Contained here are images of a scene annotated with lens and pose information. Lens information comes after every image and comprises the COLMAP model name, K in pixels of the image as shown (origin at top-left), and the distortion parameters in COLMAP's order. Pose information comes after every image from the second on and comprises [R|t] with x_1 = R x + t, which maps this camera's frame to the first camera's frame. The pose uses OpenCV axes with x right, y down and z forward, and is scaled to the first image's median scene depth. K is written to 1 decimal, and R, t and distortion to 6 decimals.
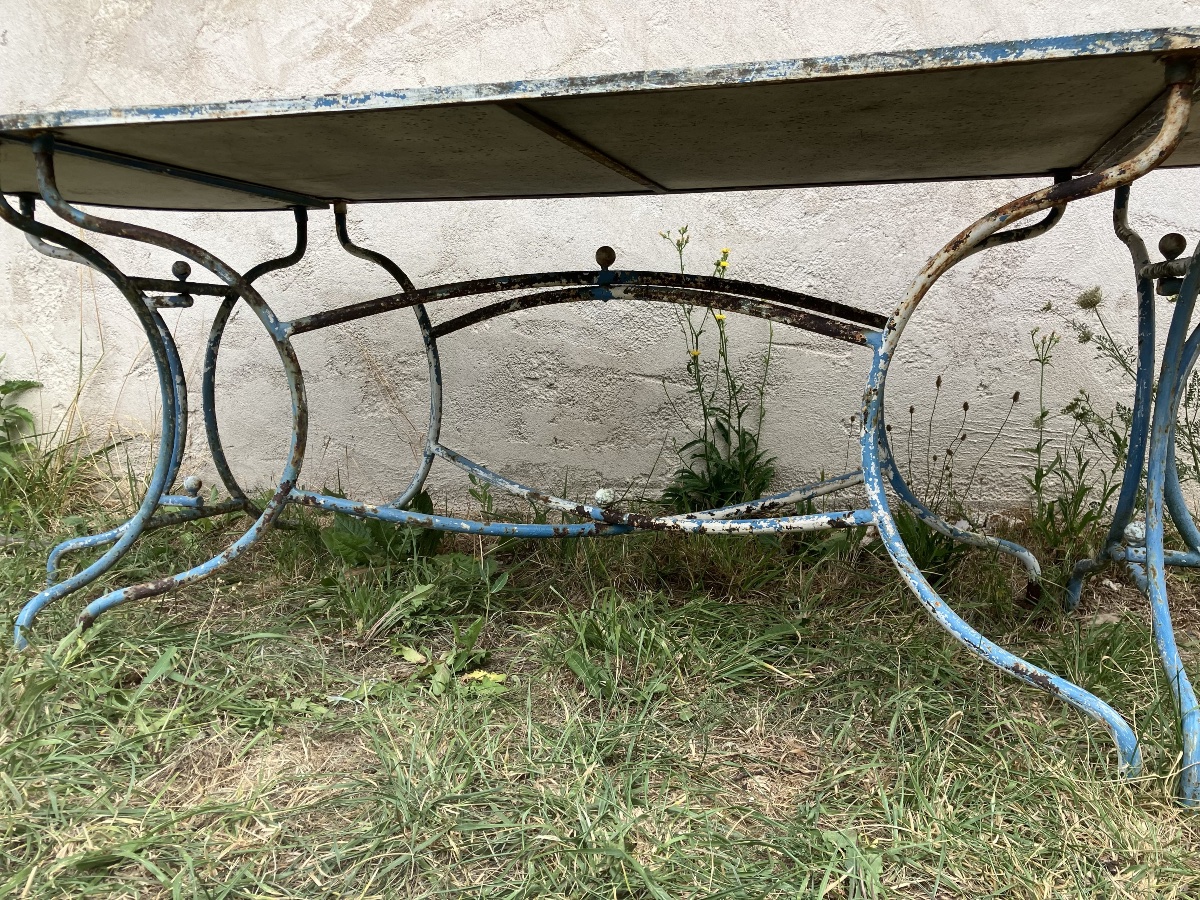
lens RADIAL K [[985.8, 0, 587.4], [0, 985.8, 461.9], [0, 0, 1]] dist [0.016783, -0.012648]
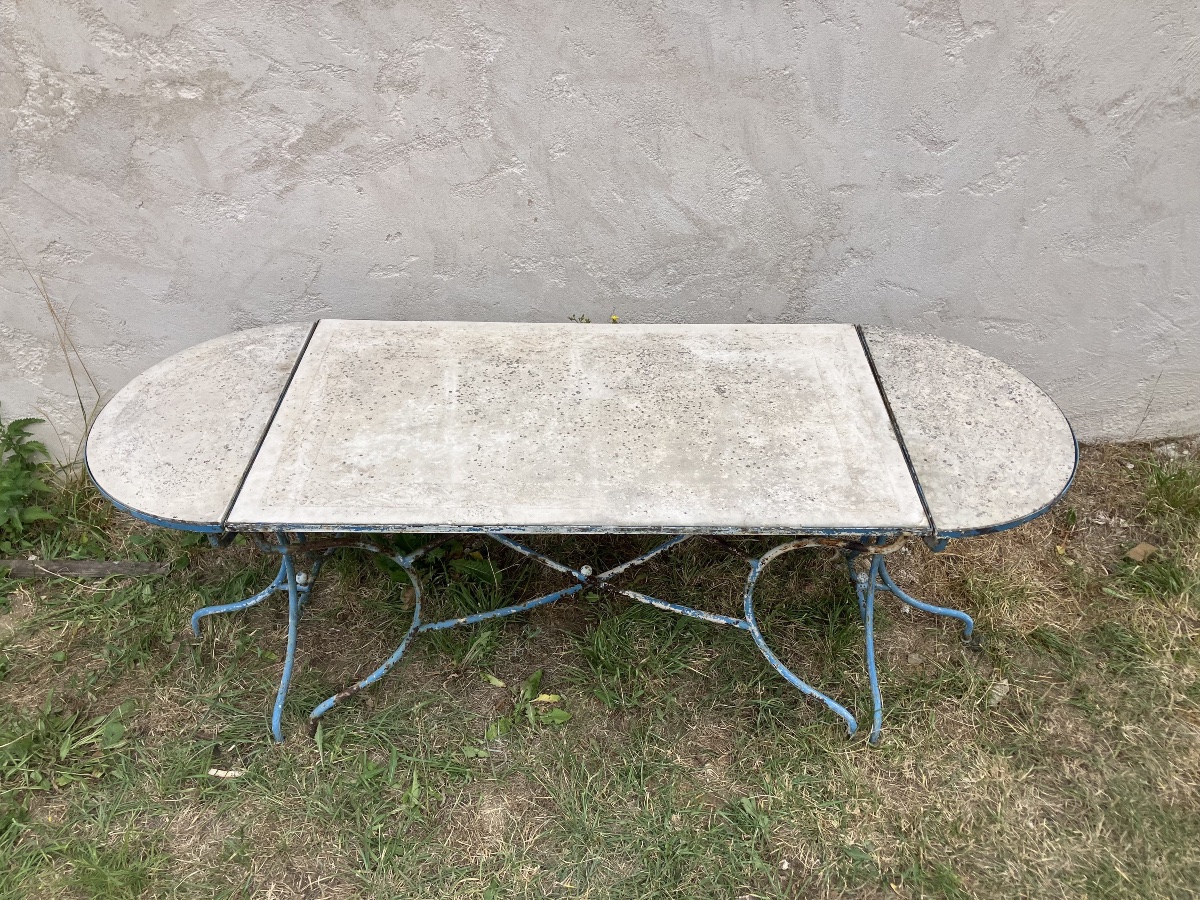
lens RADIAL K [[985.8, 0, 606.5], [0, 985.8, 467.8], [0, 0, 1]] dist [0.016783, -0.012648]
pose [[0.953777, -0.181646, 0.239405, -0.250926], [0.032287, 0.853974, 0.519313, -0.774041], [-0.298777, -0.487579, 0.820365, -0.252536]]
